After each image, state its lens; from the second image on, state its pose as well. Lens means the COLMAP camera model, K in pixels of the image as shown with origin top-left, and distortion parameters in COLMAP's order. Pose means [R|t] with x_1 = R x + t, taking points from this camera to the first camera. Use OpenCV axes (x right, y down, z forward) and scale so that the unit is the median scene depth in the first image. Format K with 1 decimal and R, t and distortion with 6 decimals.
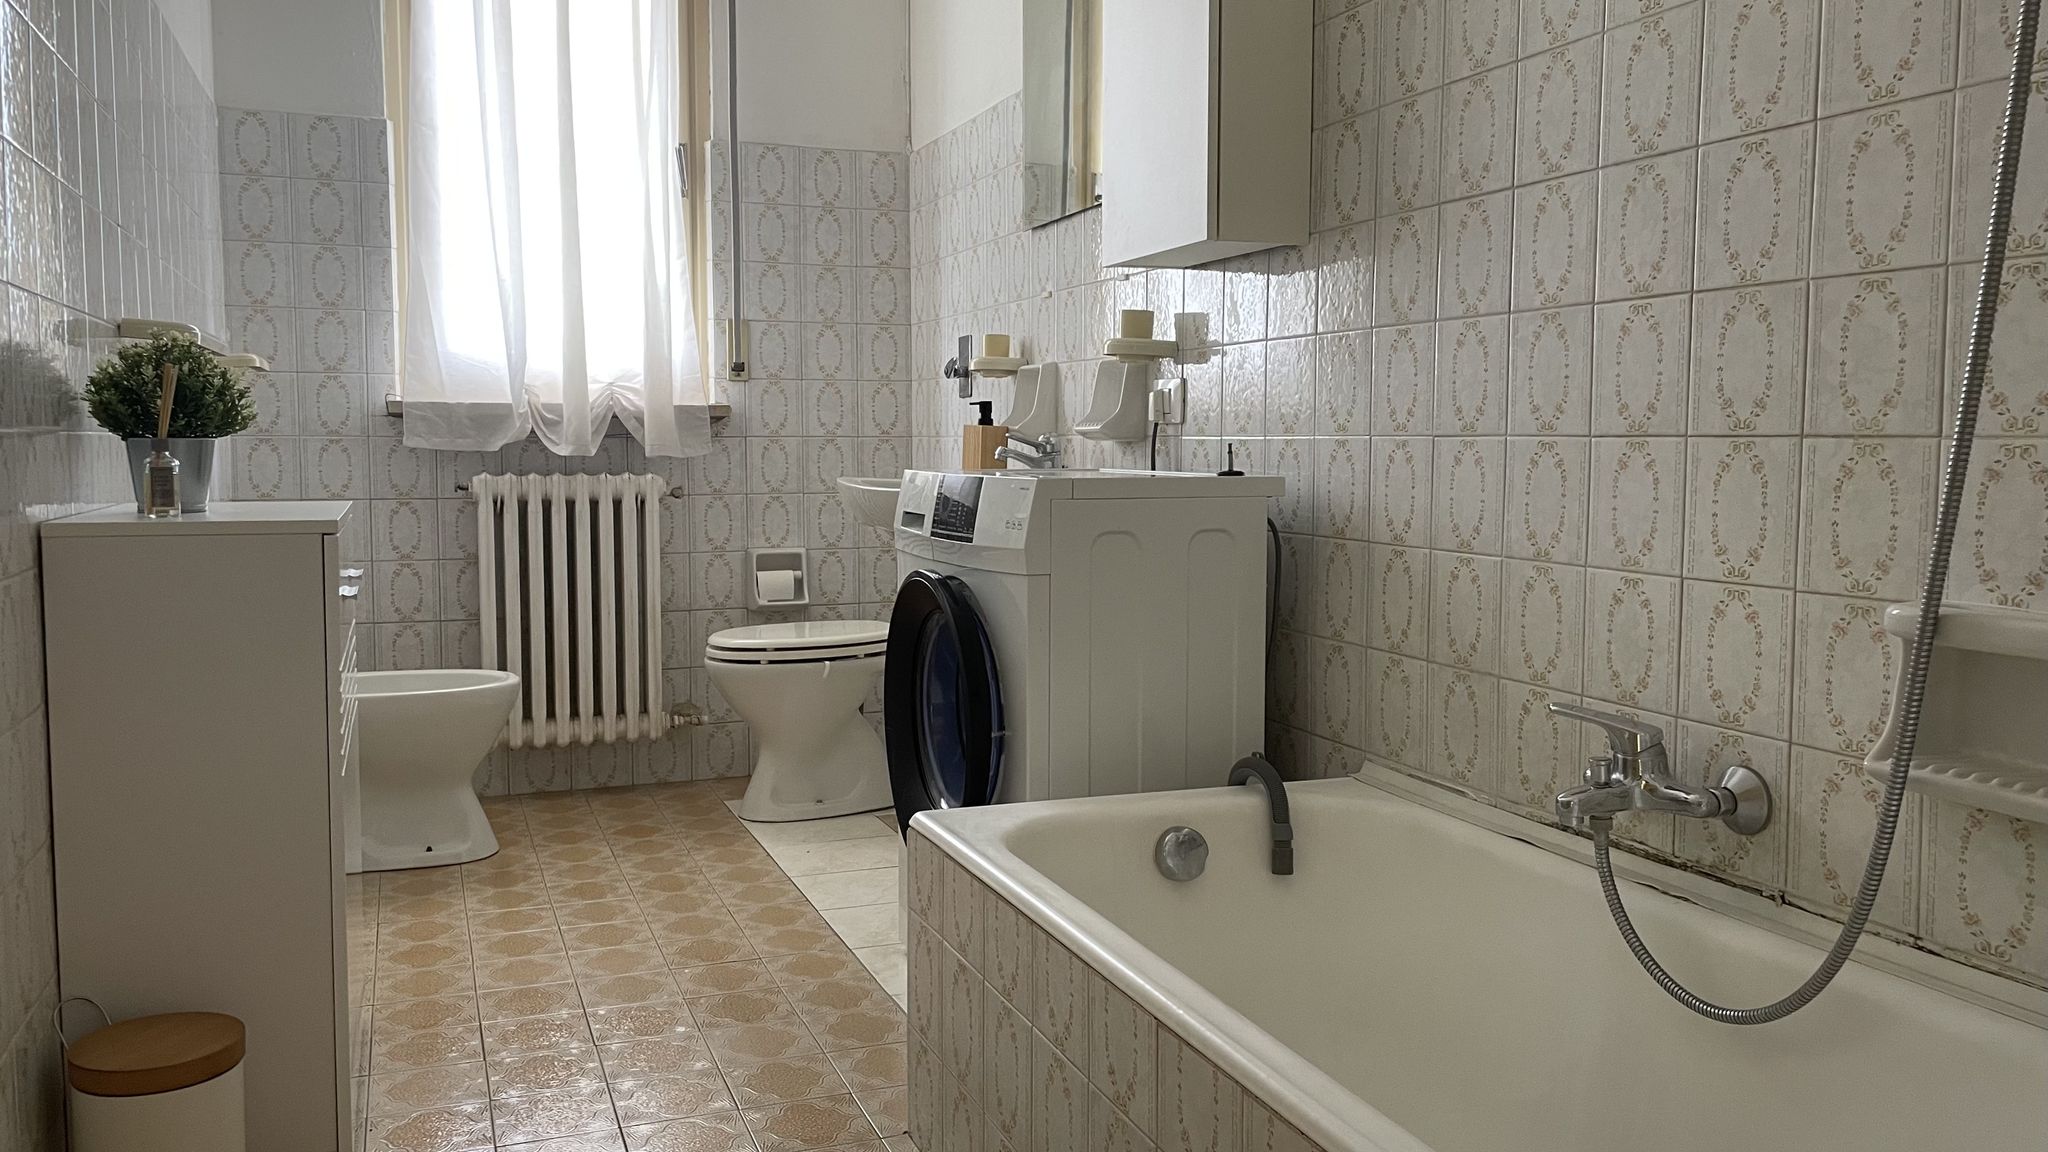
lens RADIAL K [[1588.8, 0, 1022.3], [0, 1588.8, 561.1], [0, 0, 1]] dist [0.053413, -0.054979]
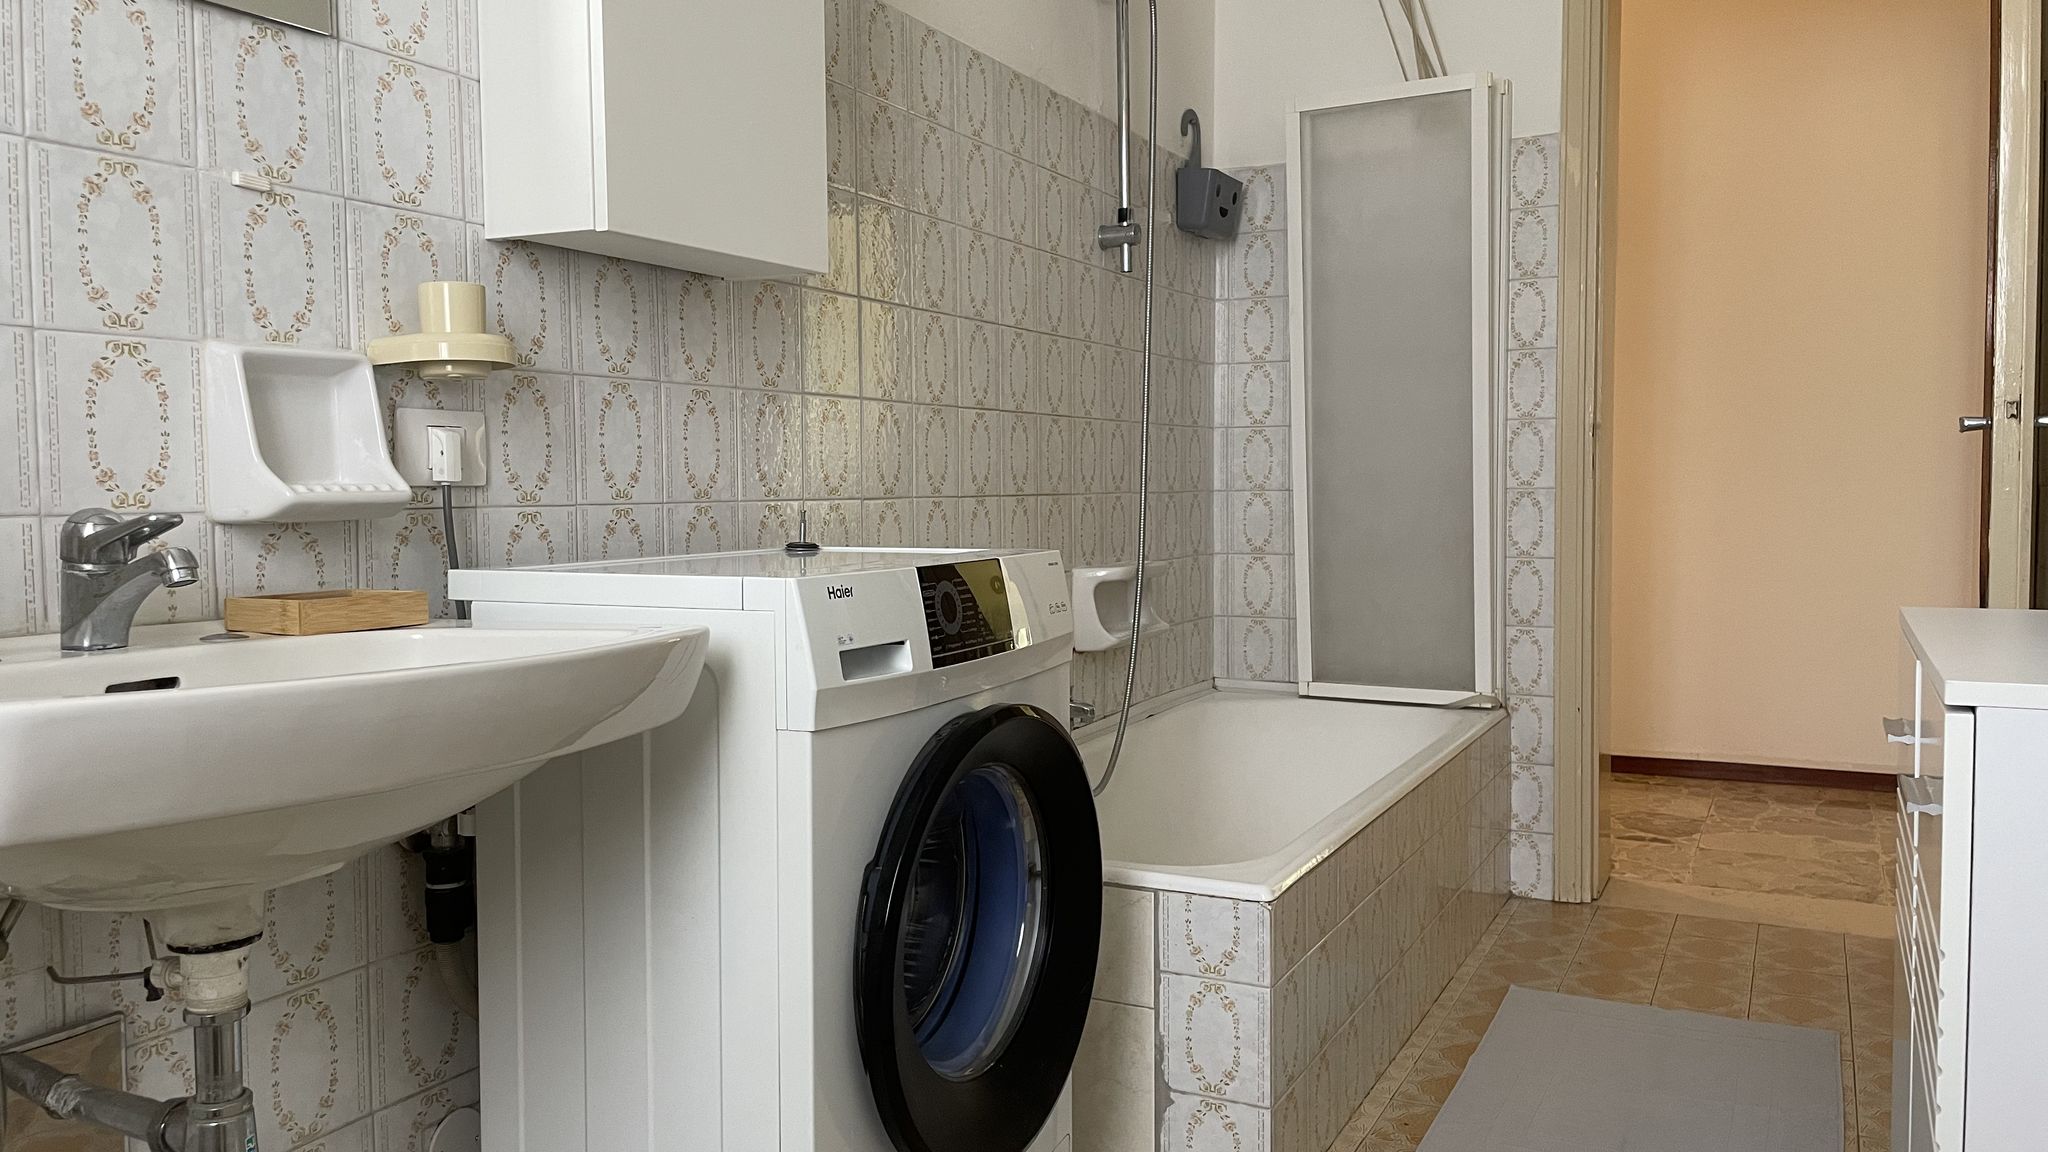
lens RADIAL K [[1588.8, 0, 1023.1], [0, 1588.8, 584.2], [0, 0, 1]] dist [0.053413, -0.054979]
pose [[-0.674741, -0.031063, 0.737400, -0.756192], [0.076372, 0.990812, 0.111620, -0.156170], [-0.734092, 0.131631, -0.666170, 1.925594]]
